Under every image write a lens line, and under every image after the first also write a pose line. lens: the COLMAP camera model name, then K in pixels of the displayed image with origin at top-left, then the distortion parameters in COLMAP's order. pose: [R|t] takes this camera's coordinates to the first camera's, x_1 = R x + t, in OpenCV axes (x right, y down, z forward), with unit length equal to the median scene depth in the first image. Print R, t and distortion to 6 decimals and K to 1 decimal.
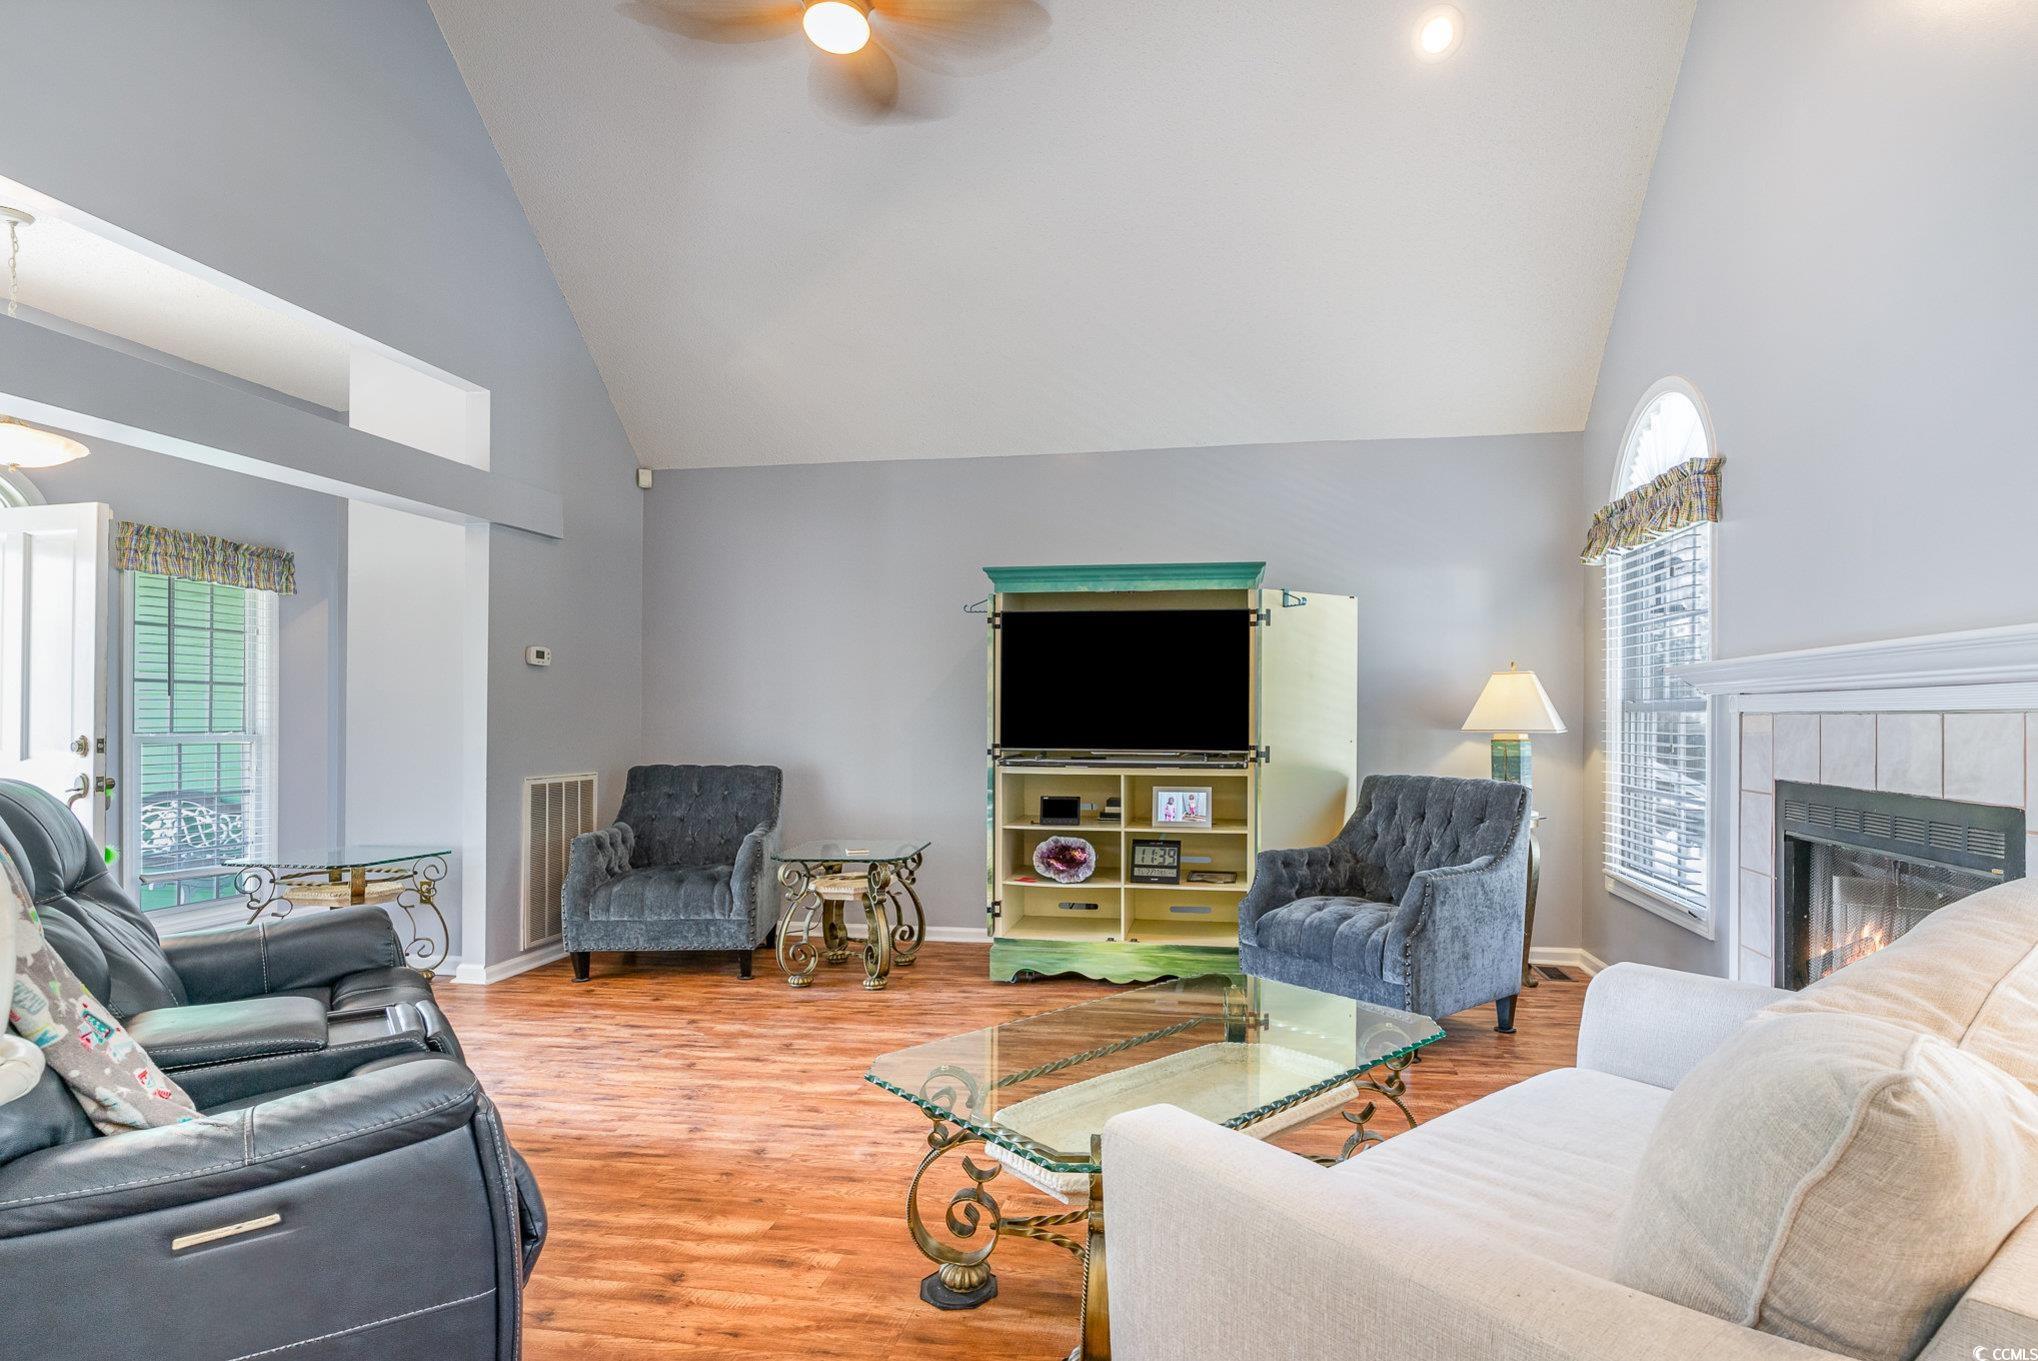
lens RADIAL K [[973.0, 0, 1020.4], [0, 973.0, 699.0], [0, 0, 1]] dist [0.001802, -0.000019]
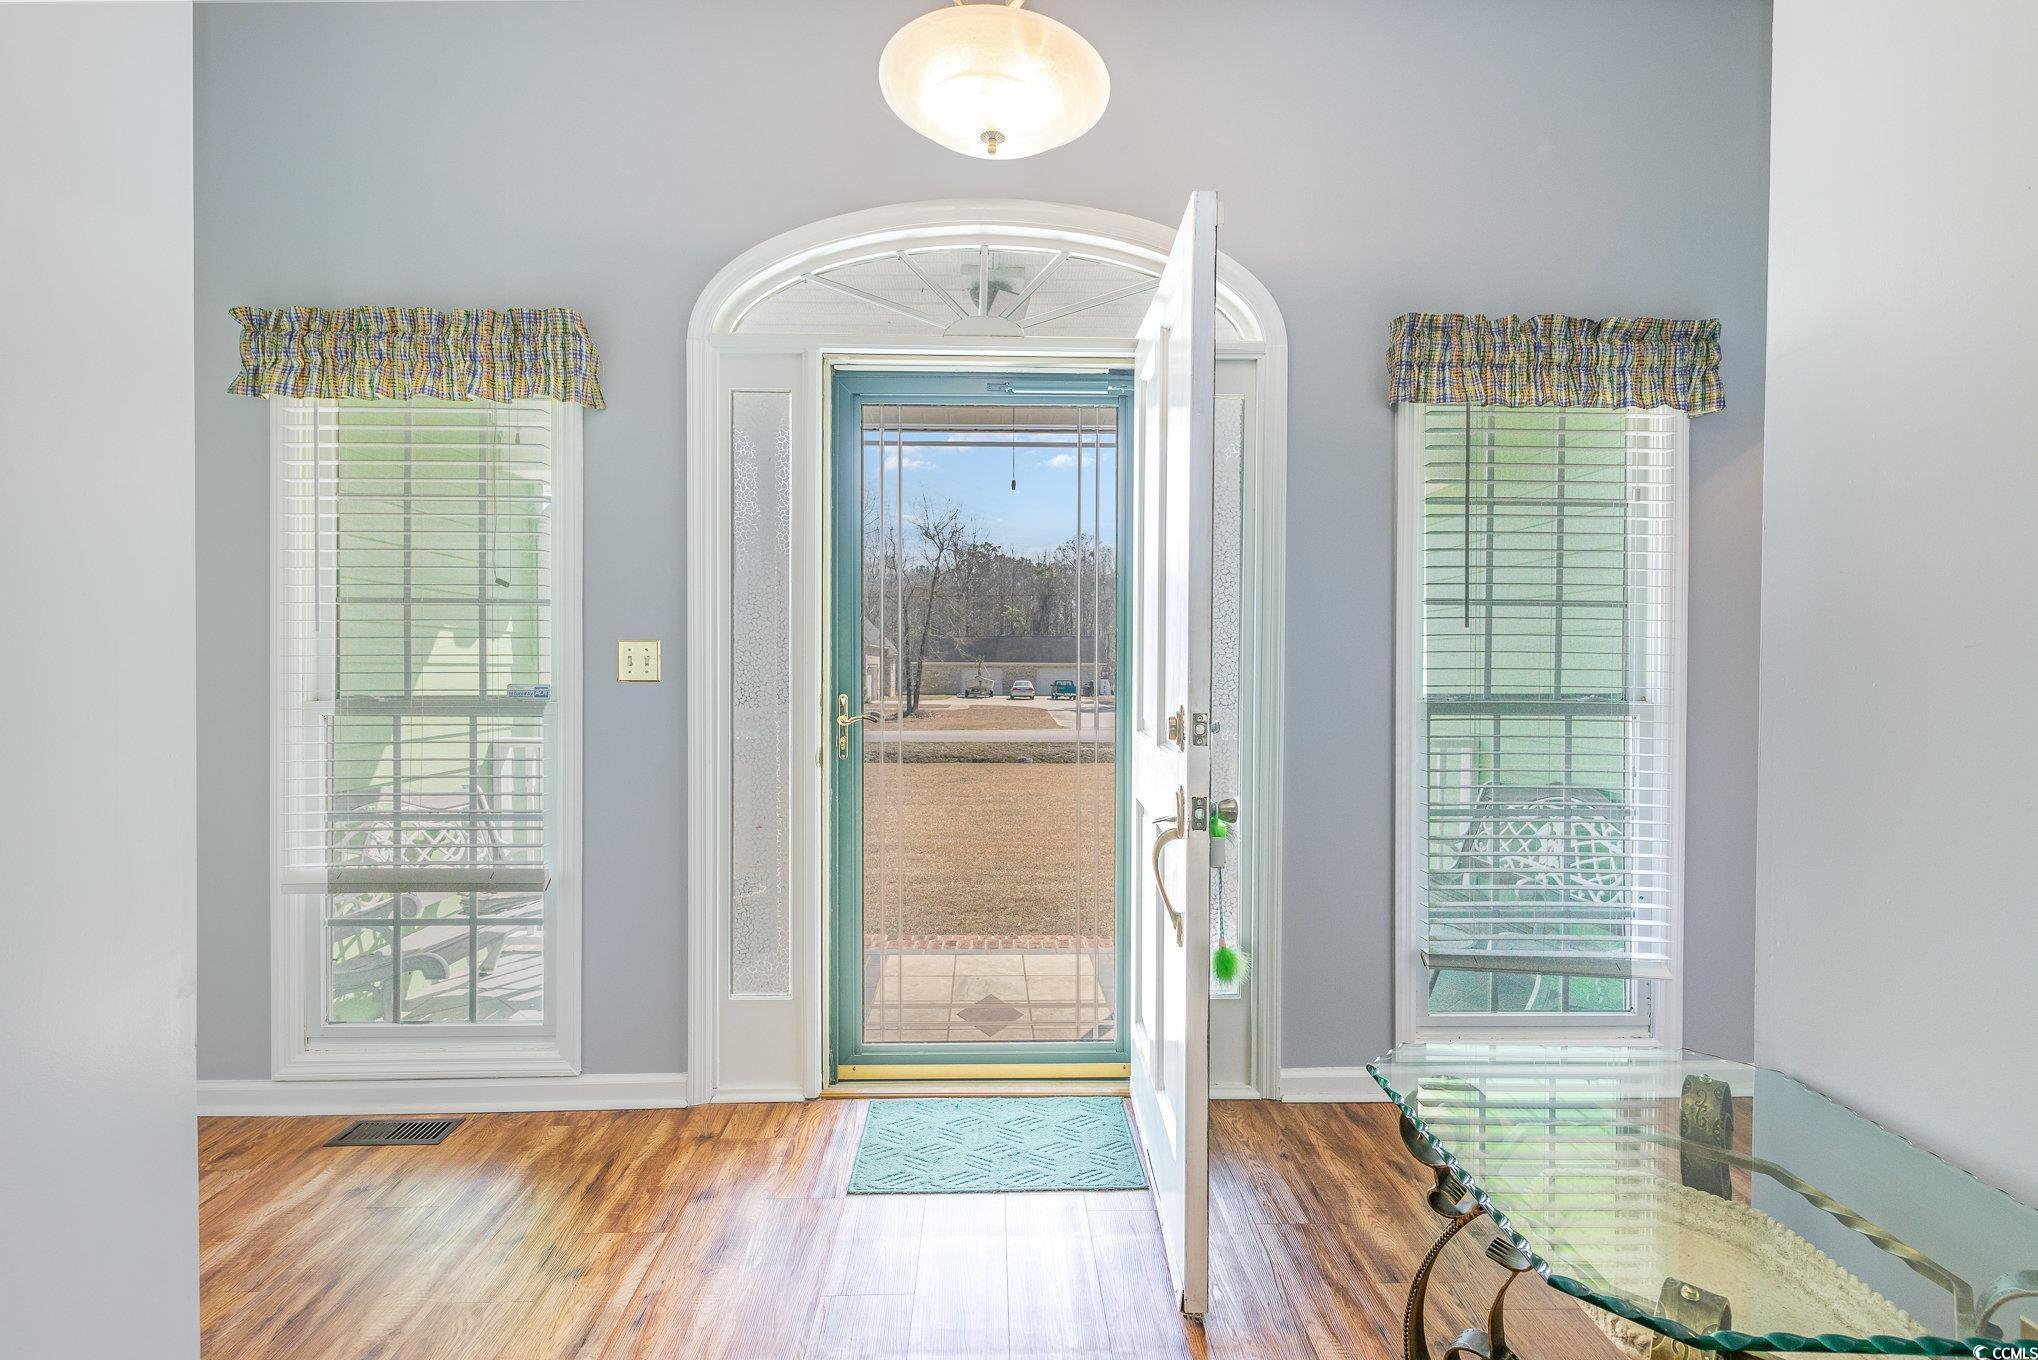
lens RADIAL K [[973.0, 0, 1006.1], [0, 973.0, 668.2], [0, 0, 1]] dist [0.001802, -0.000019]
pose [[0.205990, 0.004003, -0.978546, -0.367679], [0.016739, 0.999831, 0.007614, 0.009821], [0.978411, -0.017948, 0.205888, 0.584241]]
